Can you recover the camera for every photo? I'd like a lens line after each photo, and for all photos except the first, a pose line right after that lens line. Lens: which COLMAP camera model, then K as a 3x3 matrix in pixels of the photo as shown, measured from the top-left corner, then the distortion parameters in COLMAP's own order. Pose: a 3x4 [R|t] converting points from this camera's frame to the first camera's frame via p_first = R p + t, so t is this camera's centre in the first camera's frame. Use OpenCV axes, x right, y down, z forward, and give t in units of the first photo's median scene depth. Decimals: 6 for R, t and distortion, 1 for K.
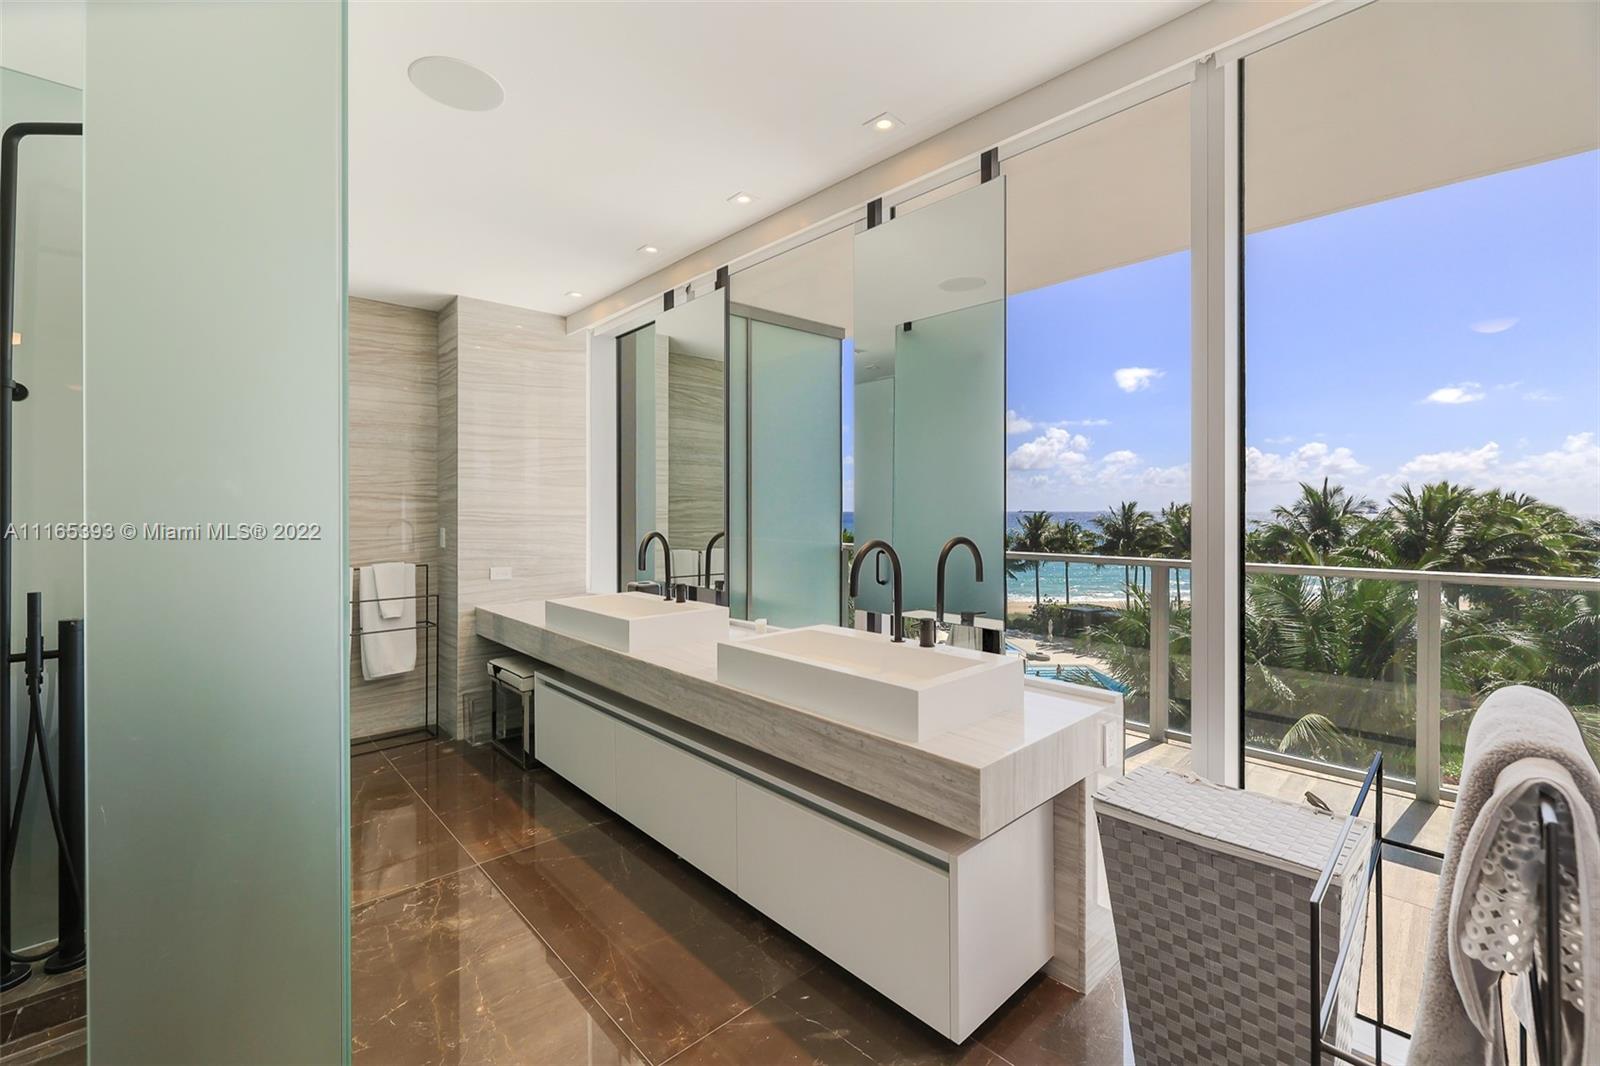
lens RADIAL K [[679.1, 0, 793.9], [0, 679.1, 510.7], [0, 0, 1]] dist [0.003678, -0.000221]
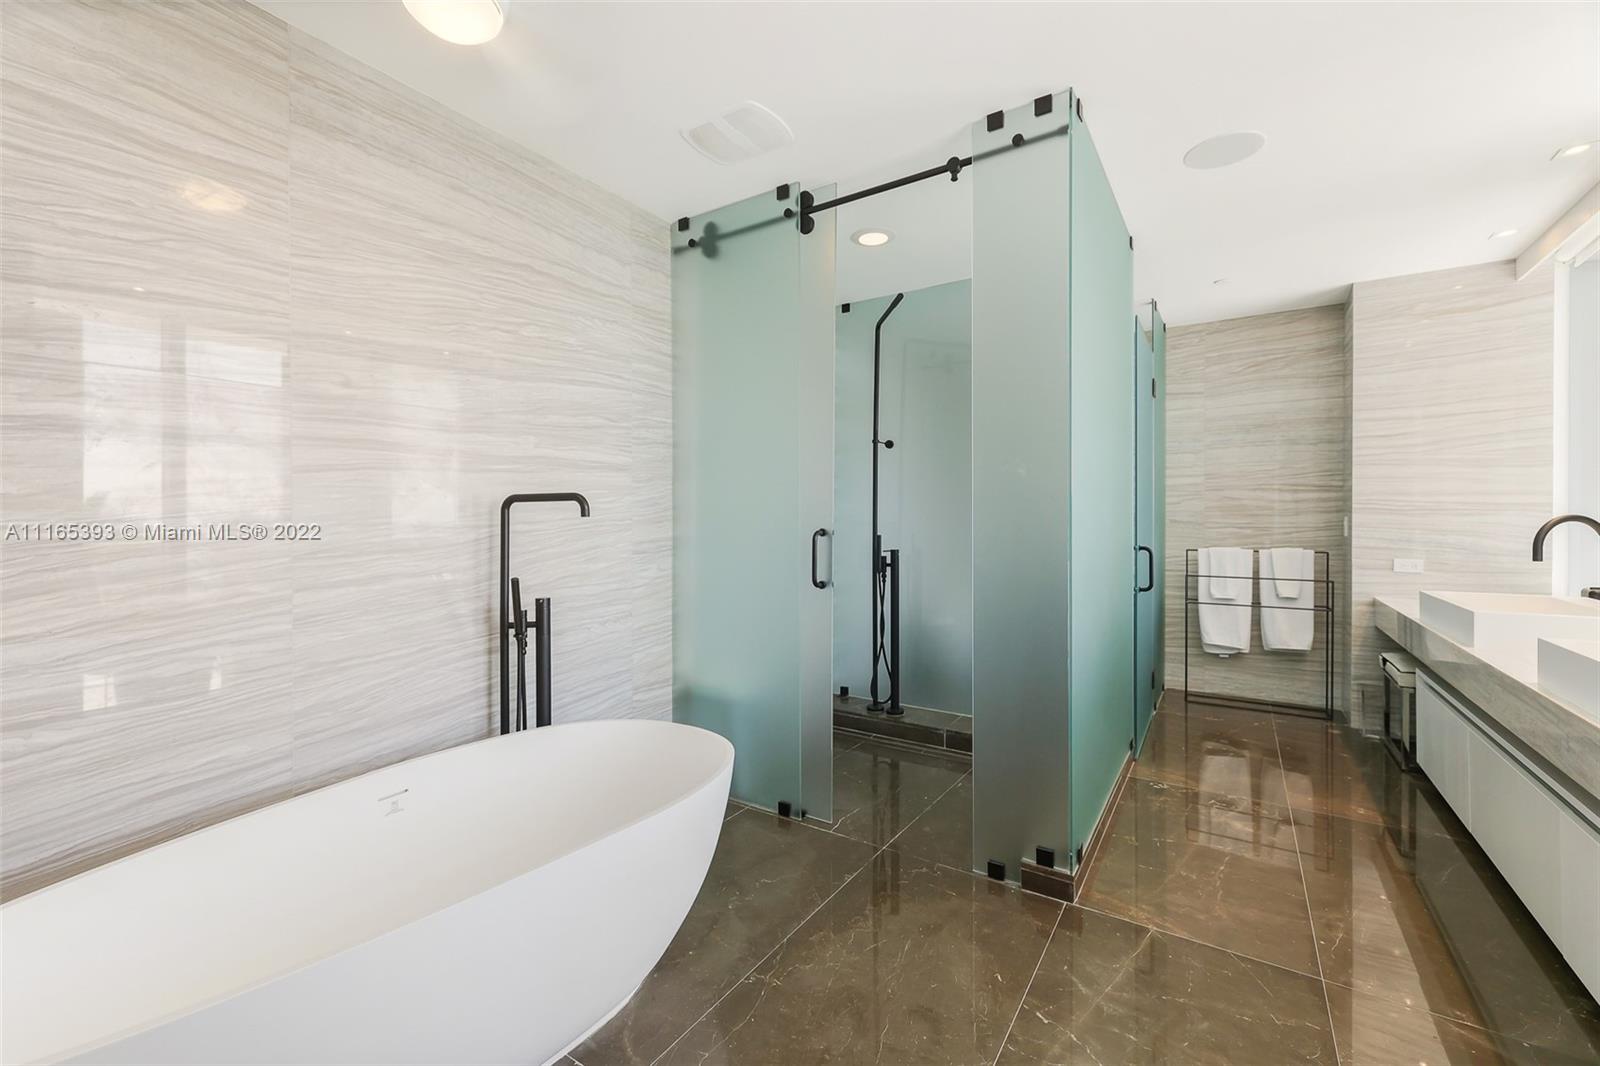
lens RADIAL K [[676.3, 0, 787.1], [0, 676.3, 521.7], [0, 0, 1]] dist [0.003308, 0.000646]
pose [[0.240252, 0.005719, -0.970694, 0.270626], [-0.000382, 0.999983, 0.005797, 0.027743], [0.970710, -0.001022, 0.240250, -0.047488]]
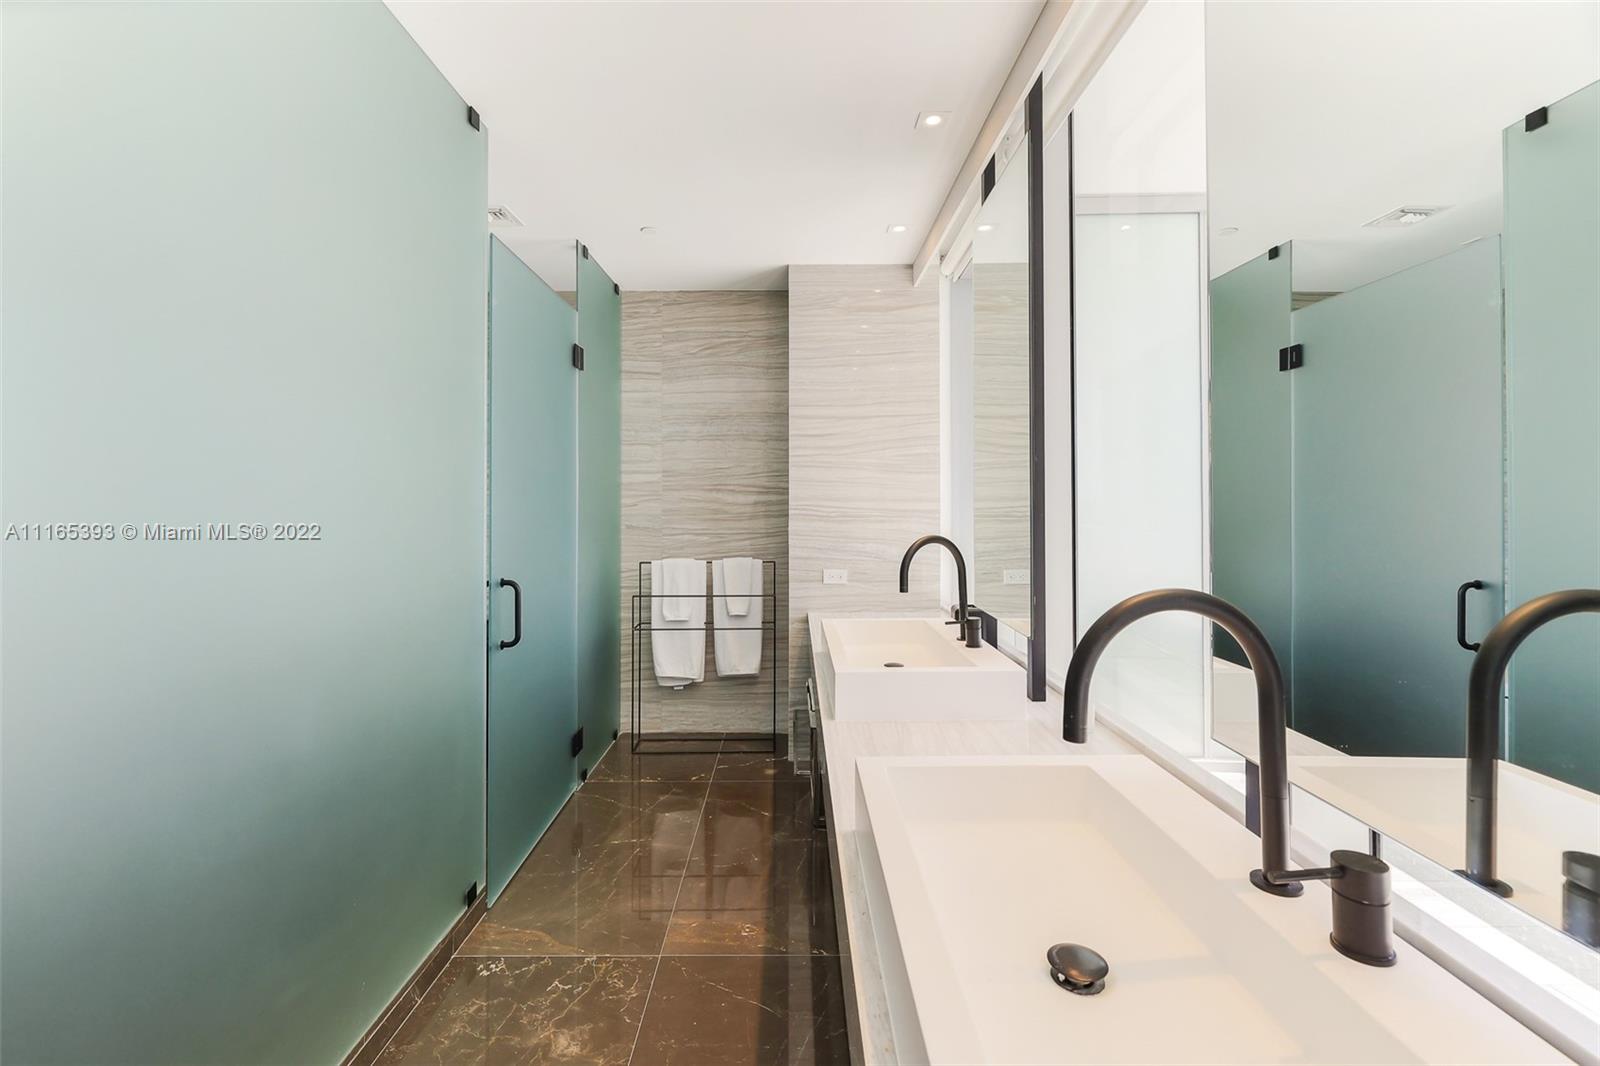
lens RADIAL K [[687.9, 0, 797.6], [0, 687.9, 494.3], [0, 0, 1]] dist [0.001481, 0.000370]
pose [[0.736243, -0.007719, -0.676673, 0.126899], [0.001326, 0.999949, -0.009964, -0.003625], [0.676716, 0.006439, 0.736216, 0.333851]]
